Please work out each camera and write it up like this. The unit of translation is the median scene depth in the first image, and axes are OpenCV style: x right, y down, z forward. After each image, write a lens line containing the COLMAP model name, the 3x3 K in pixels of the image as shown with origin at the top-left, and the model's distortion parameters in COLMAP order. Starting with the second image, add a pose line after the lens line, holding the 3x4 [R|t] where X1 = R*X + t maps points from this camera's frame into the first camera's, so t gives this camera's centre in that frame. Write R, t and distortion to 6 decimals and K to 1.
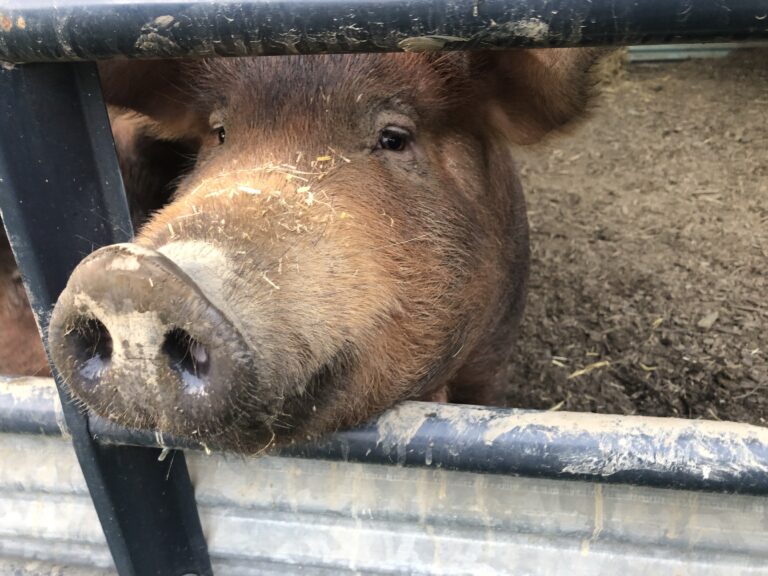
lens RADIAL K [[631.0, 0, 384.0], [0, 631.0, 288.0], [0, 0, 1]] dist [-0.000728, -0.009498]
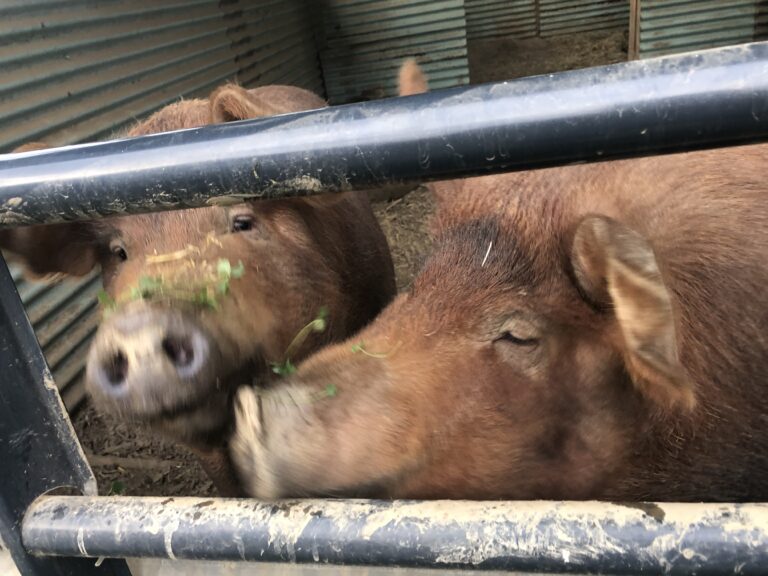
lens RADIAL K [[631.0, 0, 384.0], [0, 631.0, 288.0], [0, 0, 1]] dist [-0.000728, -0.009498]
pose [[0.993110, -0.095041, -0.068562, 0.318763], [0.089863, 0.993125, -0.075020, -0.092164], [0.075220, 0.068342, 0.994822, -0.082547]]
